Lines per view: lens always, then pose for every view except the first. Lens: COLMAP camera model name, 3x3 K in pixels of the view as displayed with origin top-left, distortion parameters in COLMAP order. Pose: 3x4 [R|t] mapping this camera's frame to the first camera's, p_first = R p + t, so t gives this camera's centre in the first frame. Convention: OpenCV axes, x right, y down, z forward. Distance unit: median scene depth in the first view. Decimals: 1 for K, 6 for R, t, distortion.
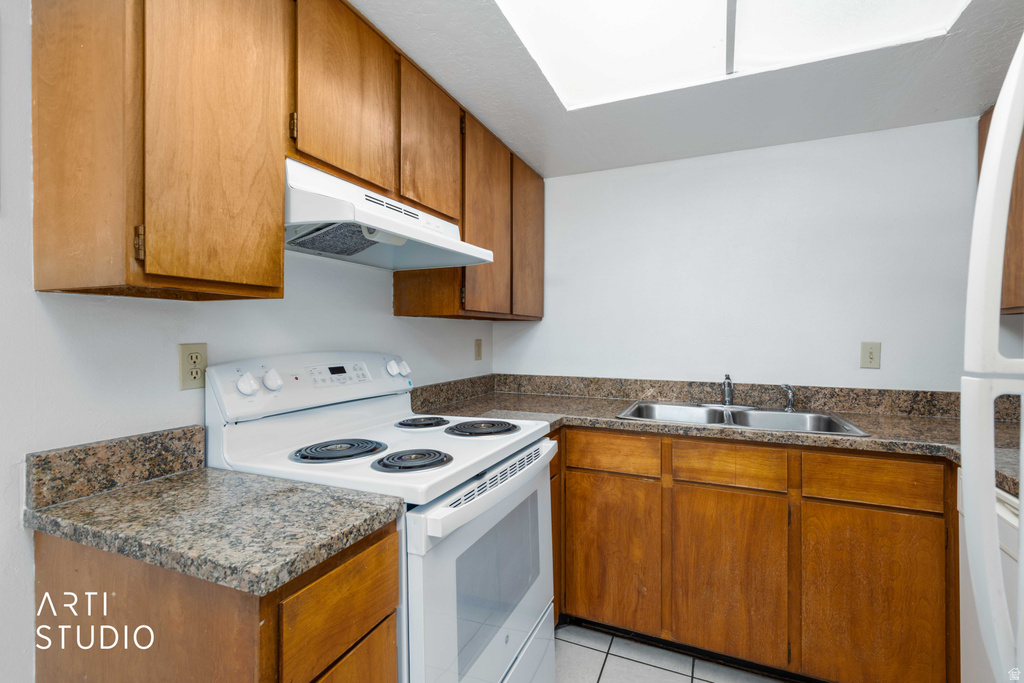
lens RADIAL K [[463.5, 0, 512.4], [0, 463.5, 336.9], [0, 0, 1]] dist [0.003483, 0.000458]
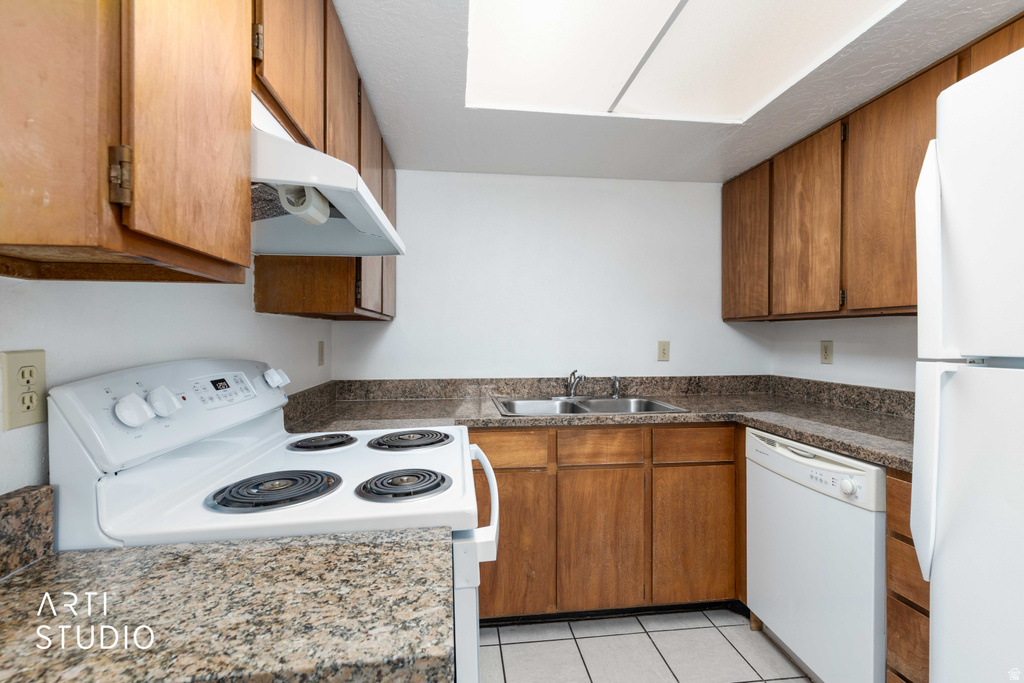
lens RADIAL K [[460.5, 0, 512.0], [0, 460.5, 341.5], [0, 0, 1]] dist [0.003405, -0.000033]
pose [[0.858698, -0.007939, 0.512420, -0.342831], [0.004989, 0.999962, 0.007132, 0.001071], [-0.512457, -0.003568, 0.858705, 0.128477]]
